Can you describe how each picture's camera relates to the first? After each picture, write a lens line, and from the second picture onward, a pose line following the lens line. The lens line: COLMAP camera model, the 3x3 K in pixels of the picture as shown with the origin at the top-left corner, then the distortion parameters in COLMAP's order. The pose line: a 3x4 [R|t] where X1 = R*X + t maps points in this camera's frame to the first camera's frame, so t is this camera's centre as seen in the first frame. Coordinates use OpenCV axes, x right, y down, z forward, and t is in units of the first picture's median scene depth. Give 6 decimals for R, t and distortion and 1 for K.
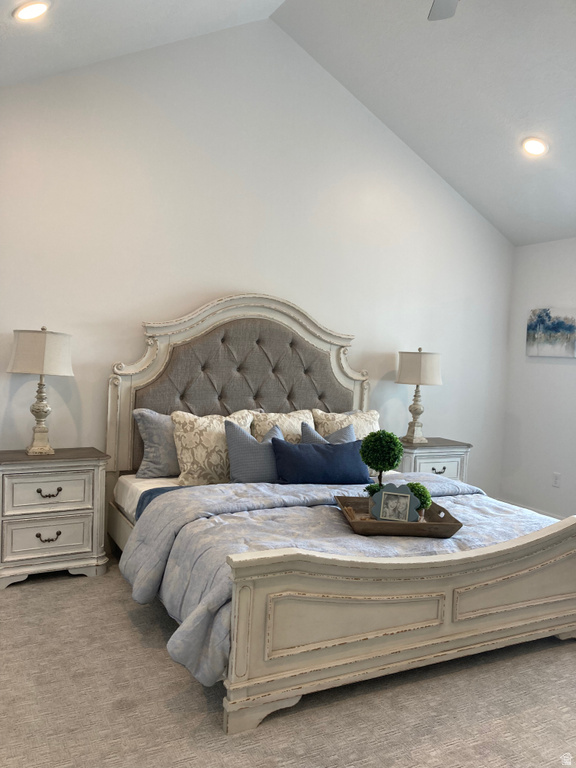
lens RADIAL K [[653.9, 0, 288.5], [0, 653.9, 384.8], [0, 0, 1]] dist [0.034134, -0.017429]
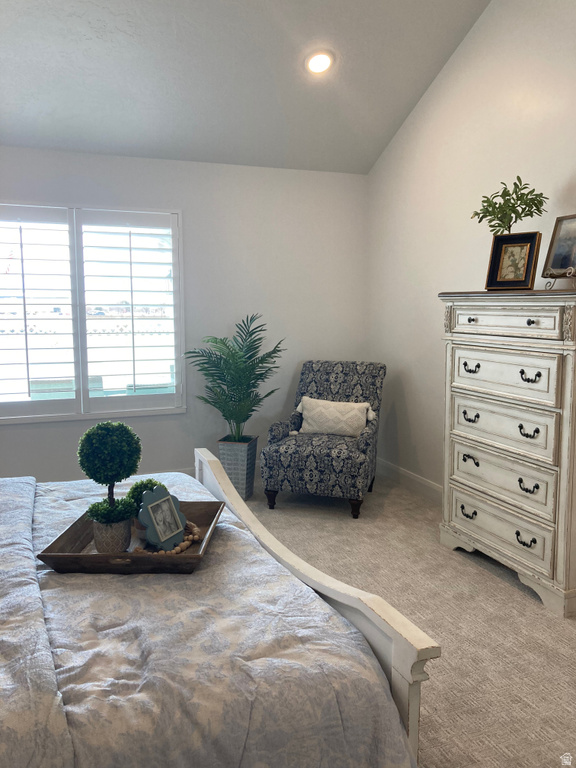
lens RADIAL K [[653.9, 0, 288.8], [0, 653.9, 383.5], [0, 0, 1]] dist [0.034134, -0.017429]
pose [[0.092826, -0.160981, 0.982582, -0.488069], [0.061822, 0.985871, 0.155680, -0.056488], [-0.993761, 0.046294, 0.101467, 0.791839]]
